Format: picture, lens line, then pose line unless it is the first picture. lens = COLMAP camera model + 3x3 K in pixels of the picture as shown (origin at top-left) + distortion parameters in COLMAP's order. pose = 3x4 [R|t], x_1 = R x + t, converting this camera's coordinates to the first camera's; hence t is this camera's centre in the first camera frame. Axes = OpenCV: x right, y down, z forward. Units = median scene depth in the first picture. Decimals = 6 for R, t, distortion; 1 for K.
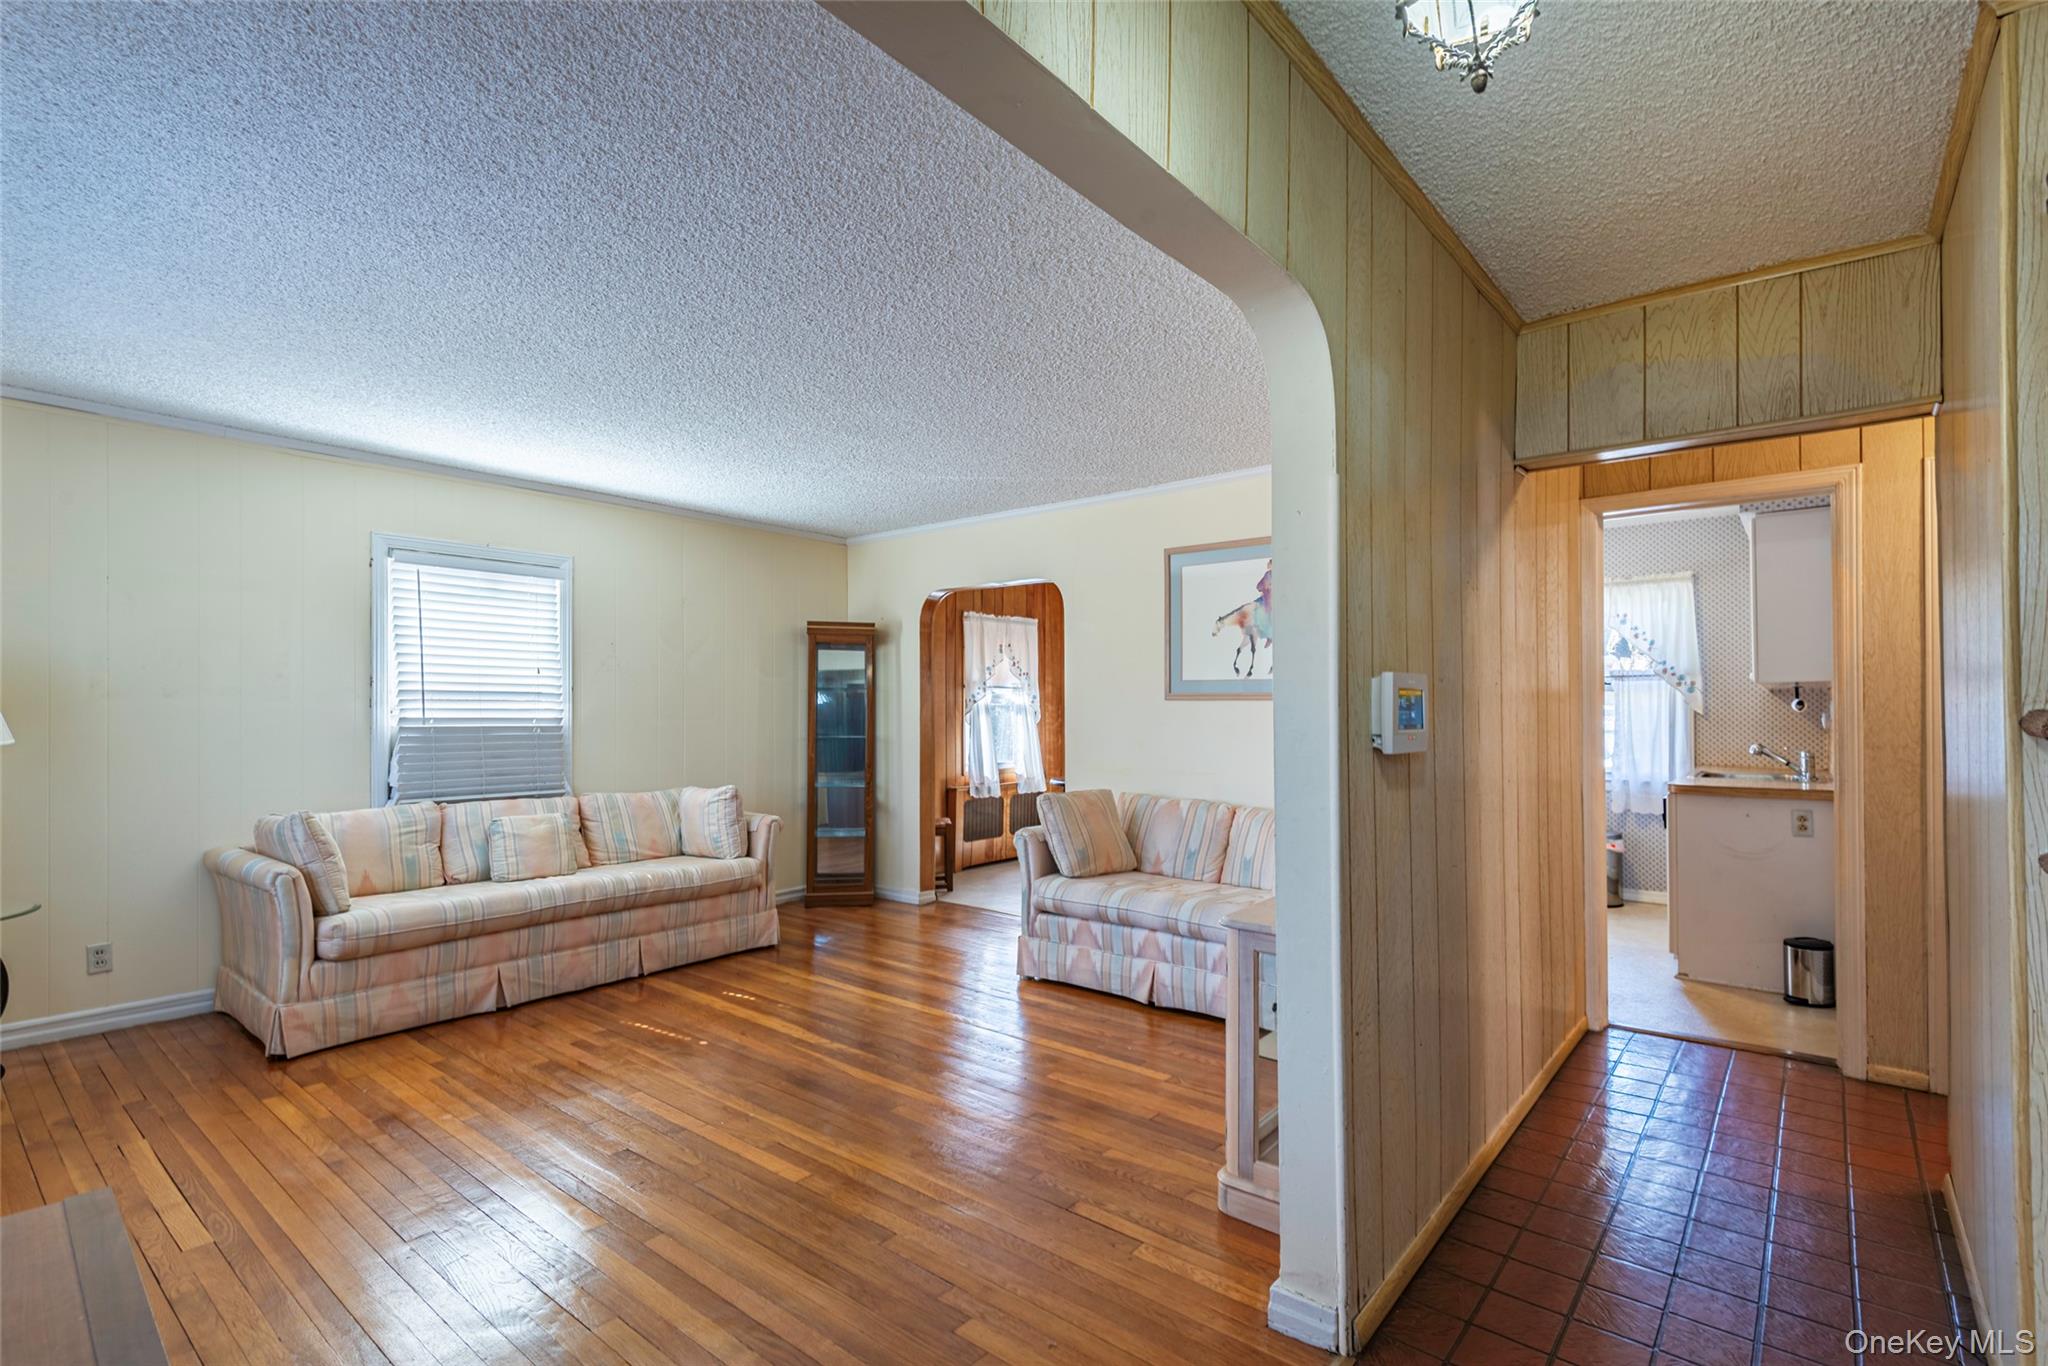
lens RADIAL K [[969.9, 0, 1119.1], [0, 969.9, 702.9], [0, 0, 1]] dist [0.031973, -0.021624]
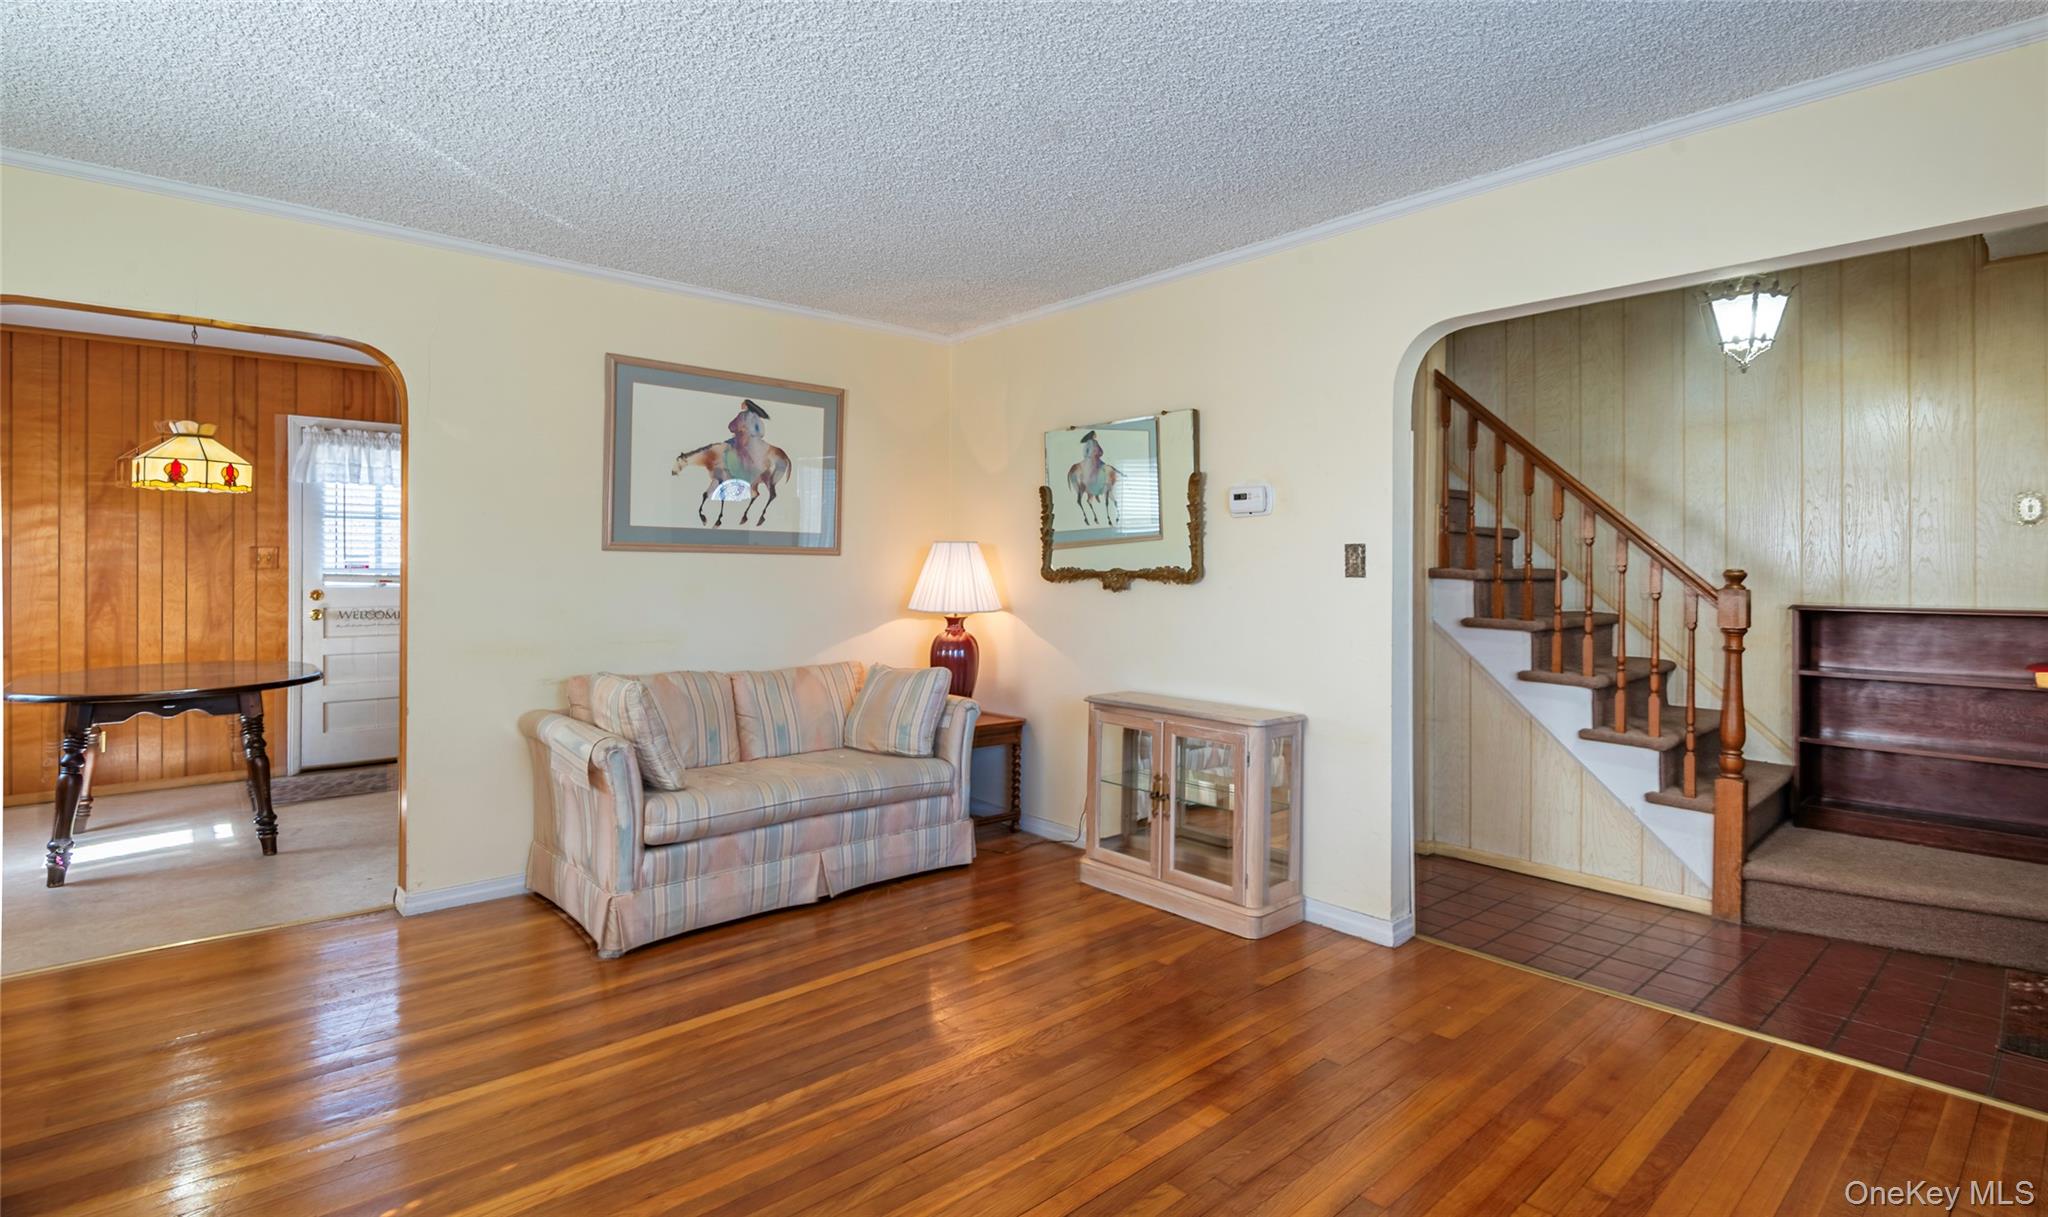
lens RADIAL K [[928.6, 0, 1022.5], [0, 928.6, 566.6], [0, 0, 1]] dist [-0.015859, -0.001082]
pose [[0.213003, 0.000192, 0.977052, -0.653613], [-0.012480, 0.999919, 0.002524, 0.004314], [-0.976972, -0.012731, 0.212988, 0.568668]]
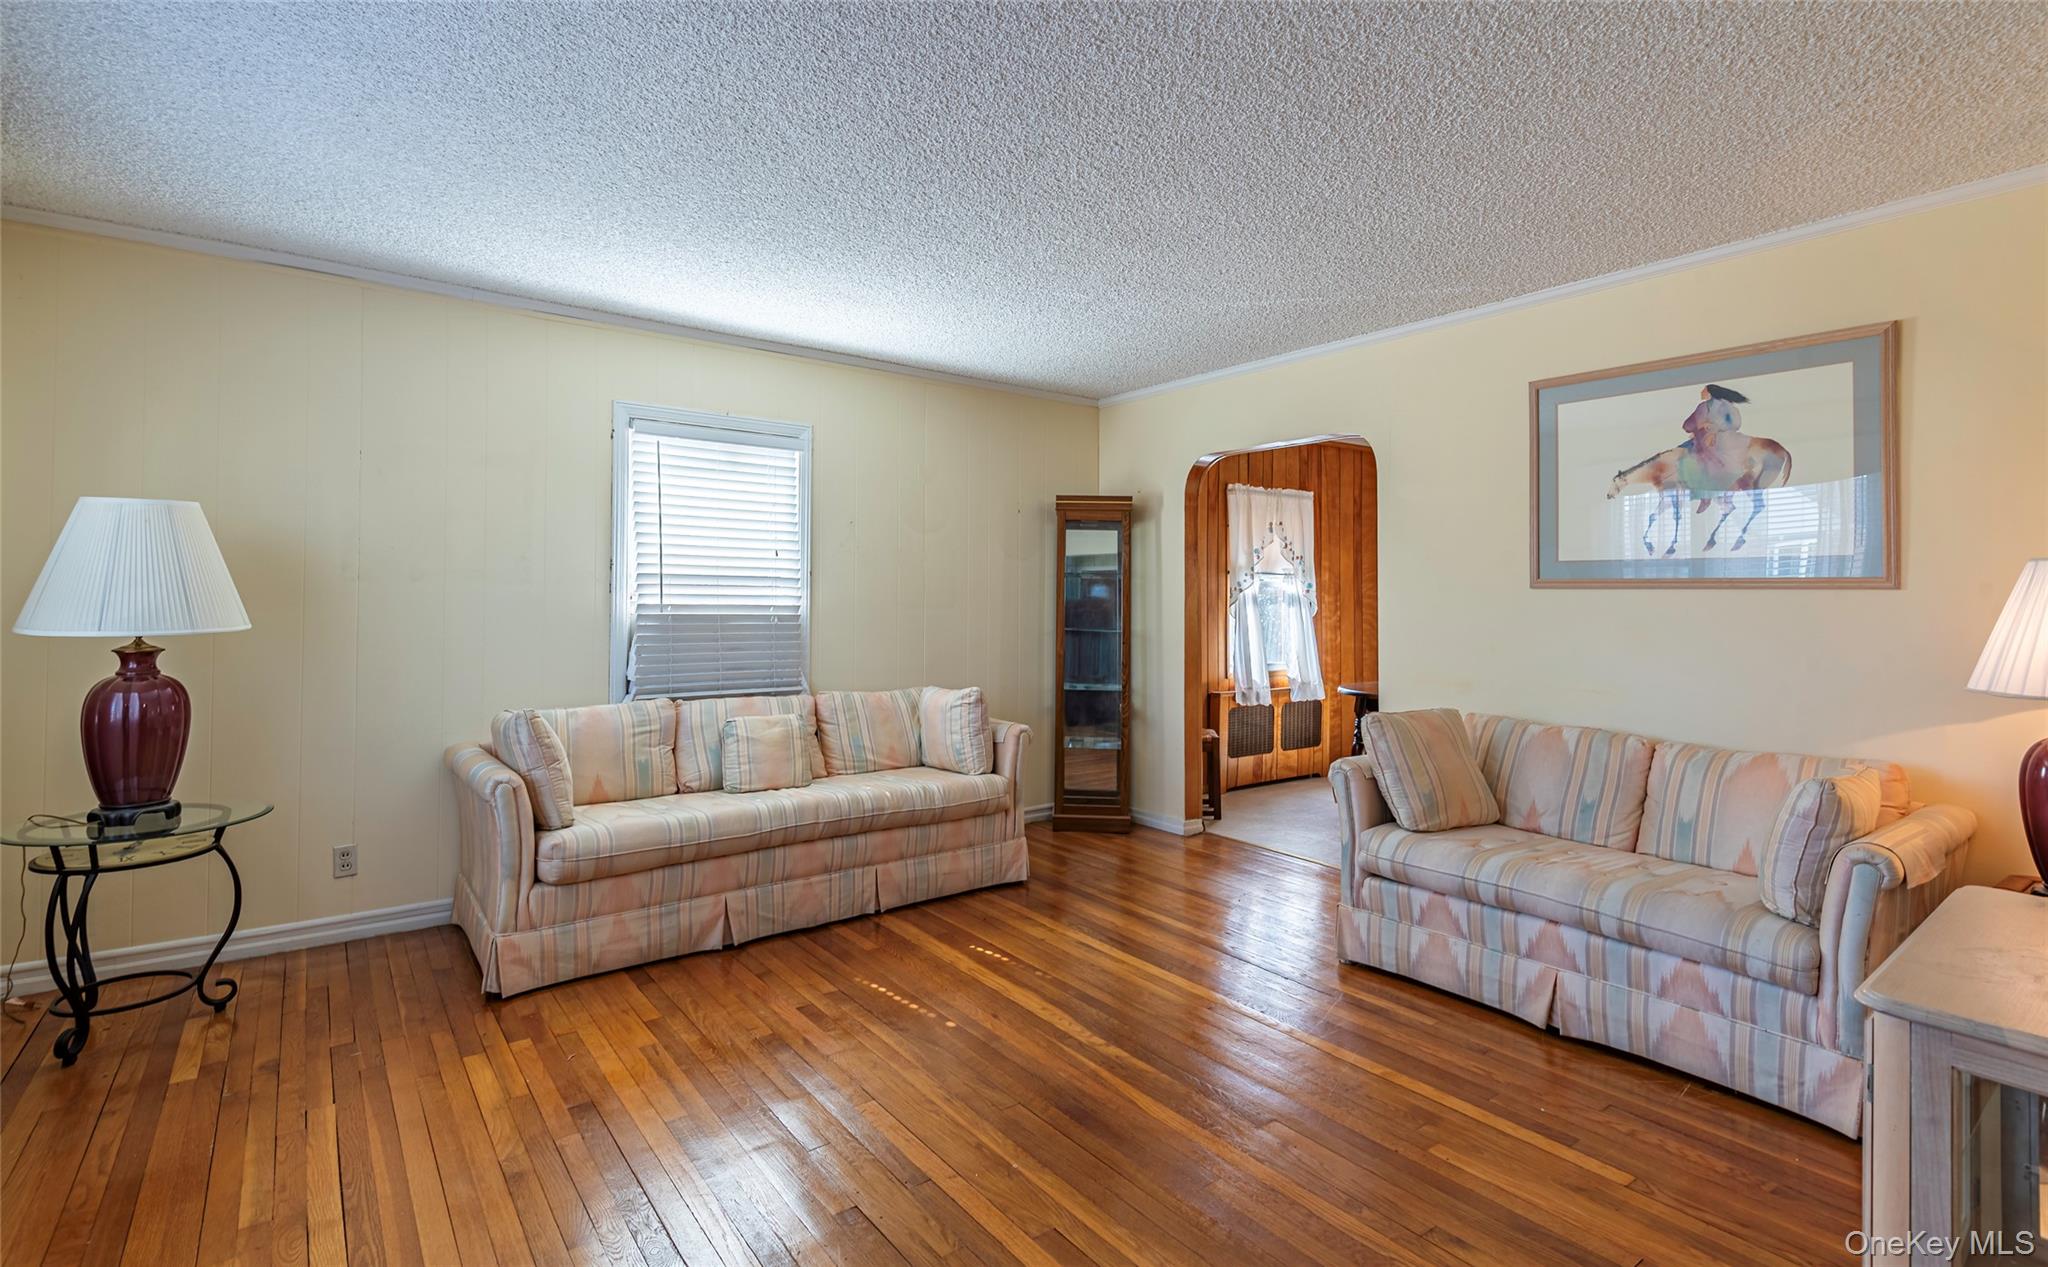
lens RADIAL K [[1008.8, 0, 1073.8], [0, 1008.8, 578.0], [0, 0, 1]] dist [0.020045, -0.007694]
pose [[0.964190, 0.000523, -0.265212, -0.089299], [-0.004694, 0.999875, -0.015094, 0.002852], [0.265171, 0.015799, 0.964072, 0.188440]]
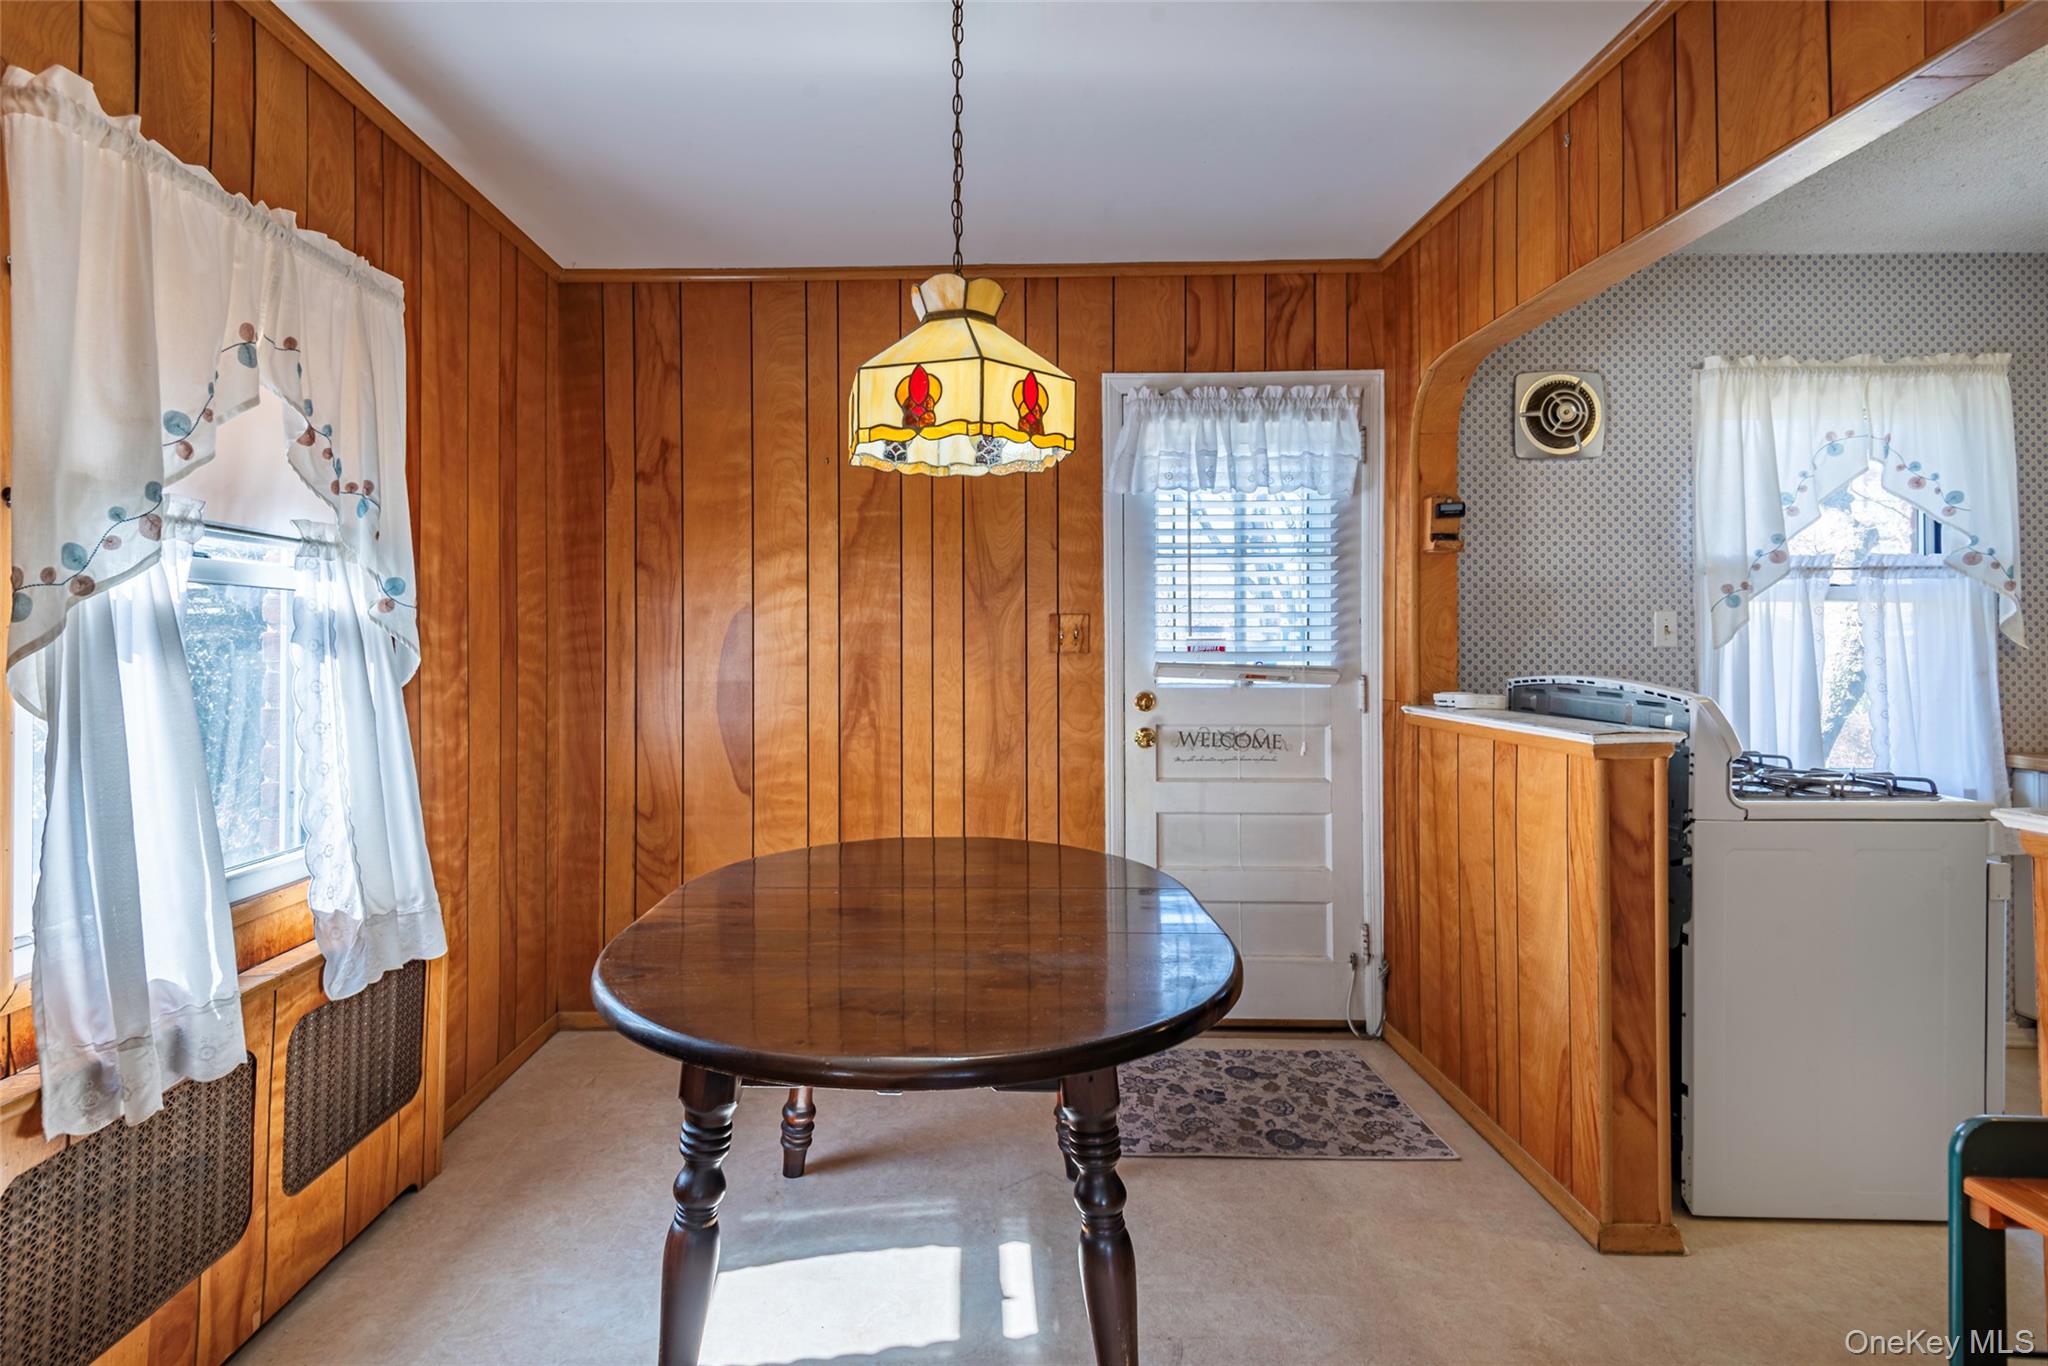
lens RADIAL K [[992.4, 0, 942.1], [0, 992.4, 635.8], [0, 0, 1]] dist [0.013168, -0.005907]
pose [[0.840023, 0.004783, 0.542529, -0.183544], [-0.002712, 0.999986, -0.004617, 0.013223], [-0.542544, 0.002407, 0.840024, 1.207284]]
